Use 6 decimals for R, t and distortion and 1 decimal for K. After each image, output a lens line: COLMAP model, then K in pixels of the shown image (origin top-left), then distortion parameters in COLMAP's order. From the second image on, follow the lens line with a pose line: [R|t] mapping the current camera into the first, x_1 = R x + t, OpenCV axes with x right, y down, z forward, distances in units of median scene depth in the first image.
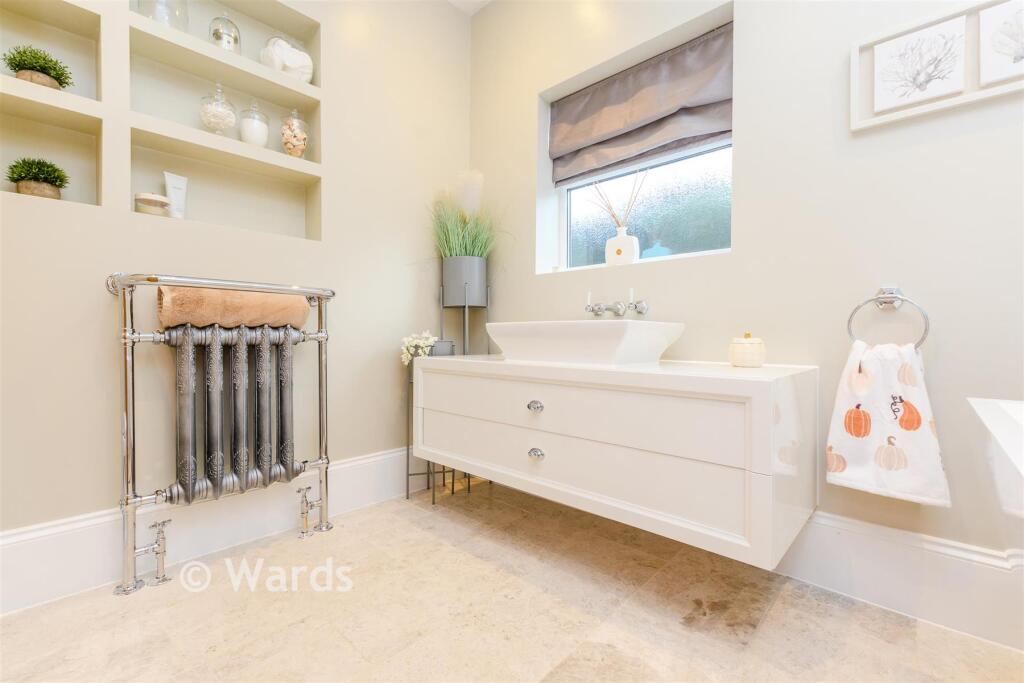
lens RADIAL K [[443.5, 0, 502.7], [0, 443.5, 335.0], [0, 0, 1]] dist [-0.002556, 0.000054]
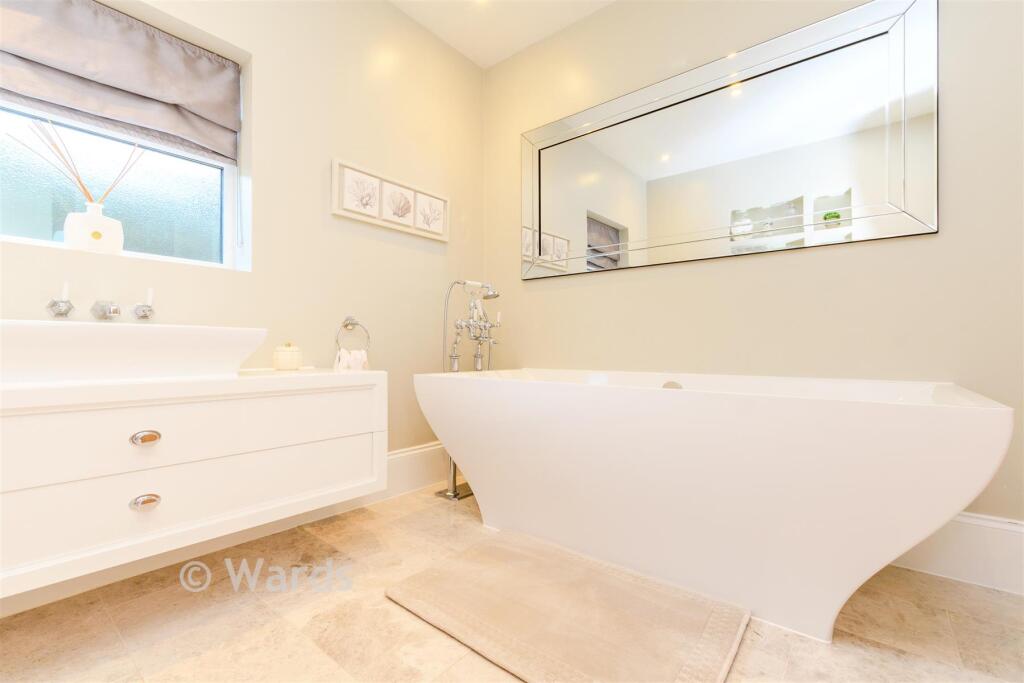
lens RADIAL K [[443.5, 0, 503.1], [0, 443.5, 348.1], [0, 0, 1]] dist [-0.002556, 0.000054]
pose [[-0.066779, 0.004884, 0.997756, -0.773210], [0.002101, 0.999986, -0.004754, 0.018249], [-0.997766, 0.001778, -0.066788, 0.499998]]
